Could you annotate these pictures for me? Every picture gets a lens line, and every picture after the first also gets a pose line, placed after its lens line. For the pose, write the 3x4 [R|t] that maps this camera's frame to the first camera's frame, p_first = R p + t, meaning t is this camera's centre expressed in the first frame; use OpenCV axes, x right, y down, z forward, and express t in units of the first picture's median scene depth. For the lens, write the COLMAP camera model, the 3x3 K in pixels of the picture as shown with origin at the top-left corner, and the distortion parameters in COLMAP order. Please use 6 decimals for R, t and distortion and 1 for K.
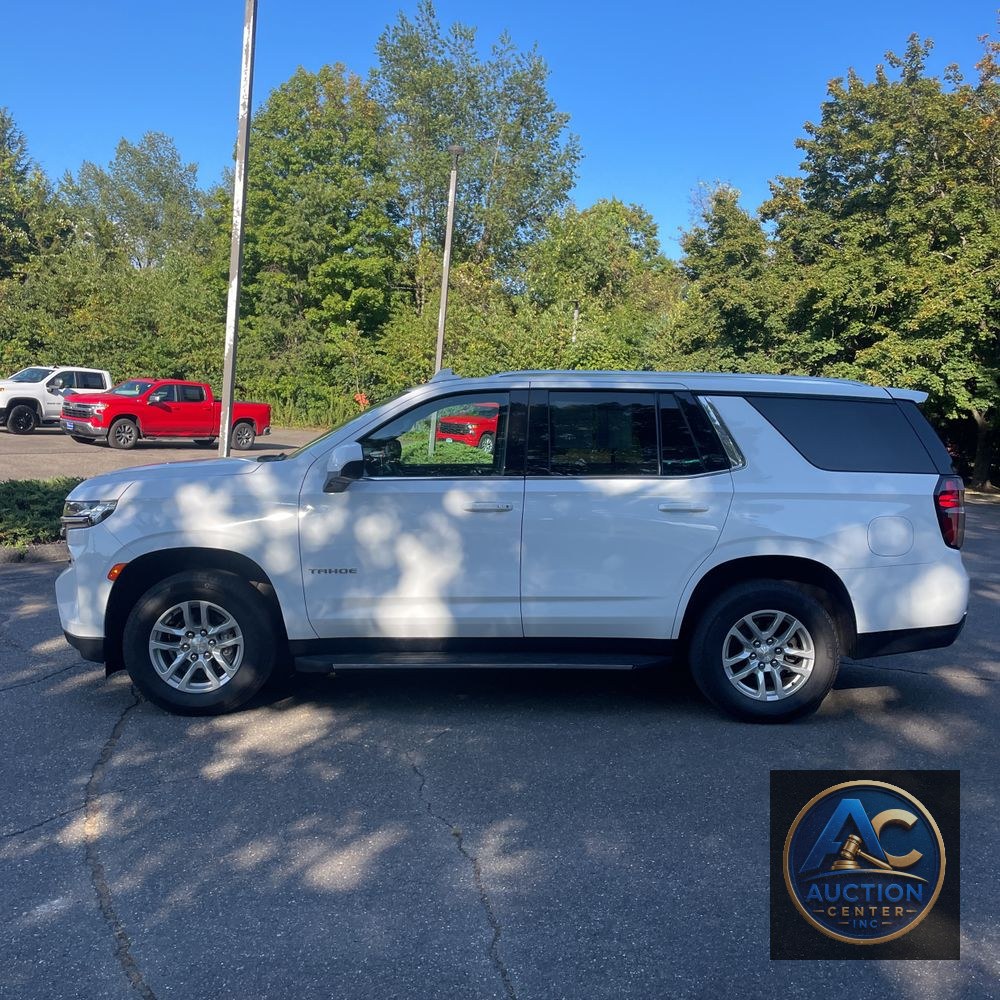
lens RADIAL K [[984.6, 0, 500.0], [0, 984.6, 500.0], [0, 0, 1]] dist [0.102091, -0.115097]
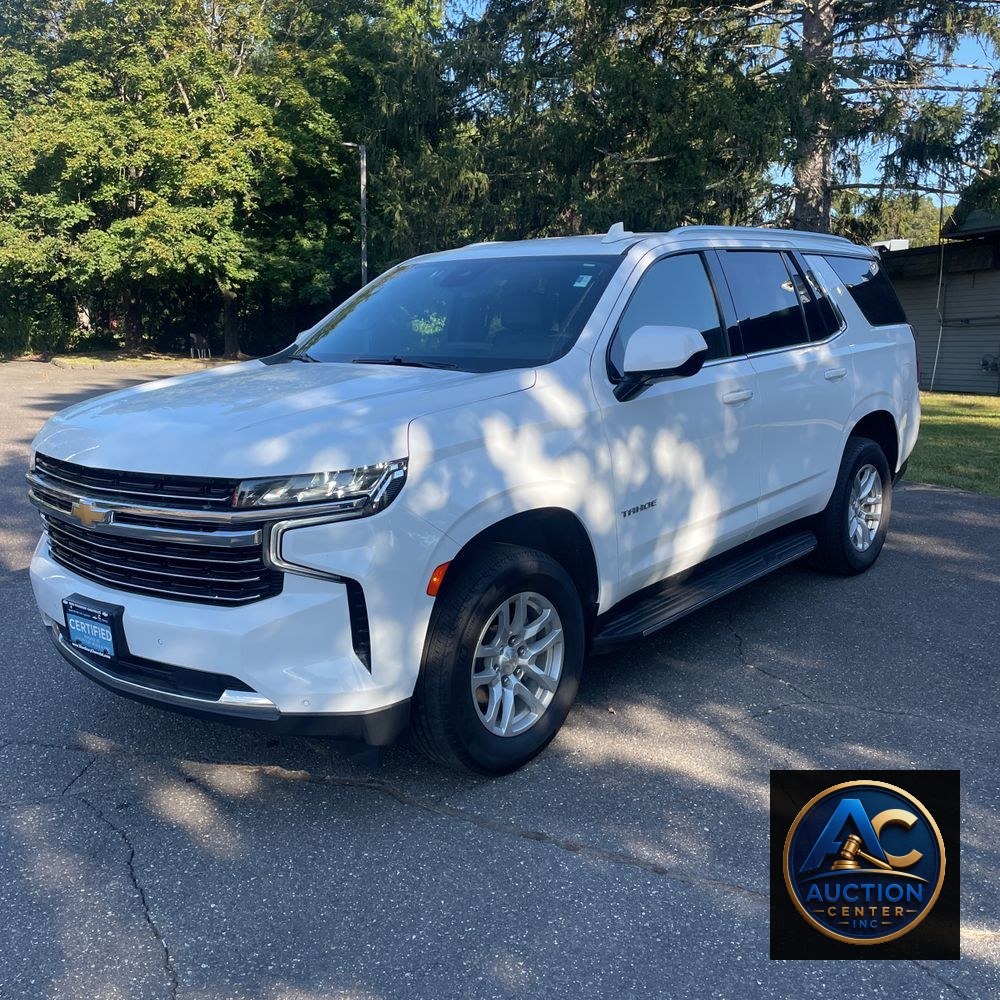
lens RADIAL K [[984.6, 0, 500.0], [0, 984.6, 500.0], [0, 0, 1]] dist [0.102091, -0.115097]
pose [[0.680982, -0.186733, 0.708092, -0.105913], [0.097742, 0.981468, 0.164826, -0.008985], [-0.725748, -0.043033, 0.686614, 0.081552]]
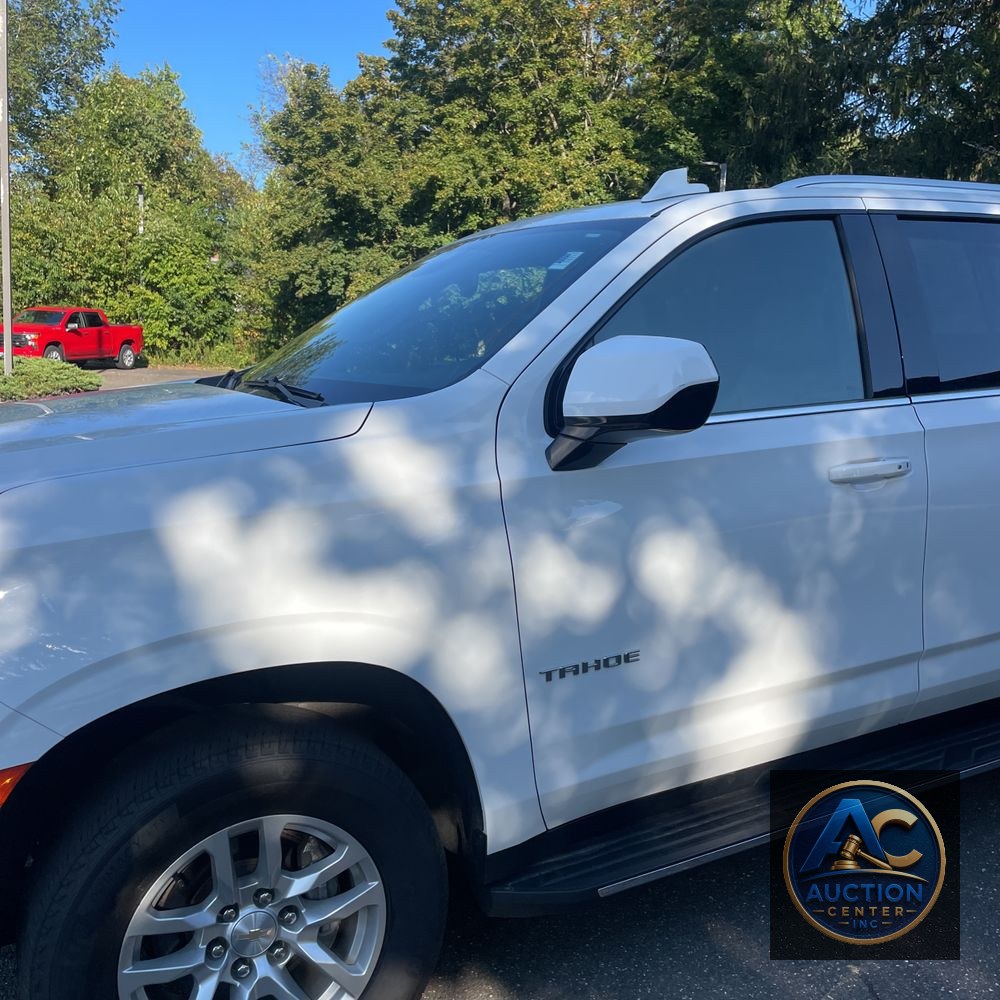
lens RADIAL K [[997.6, 0, 514.3], [0, 997.6, 498.9], [0, 0, 1]] dist [0.083818, -0.095431]
pose [[0.896812, -0.105047, 0.429759, -0.051281], [0.065816, 0.992271, 0.105198, -0.005538], [-0.437488, -0.066058, 0.896795, 0.092716]]
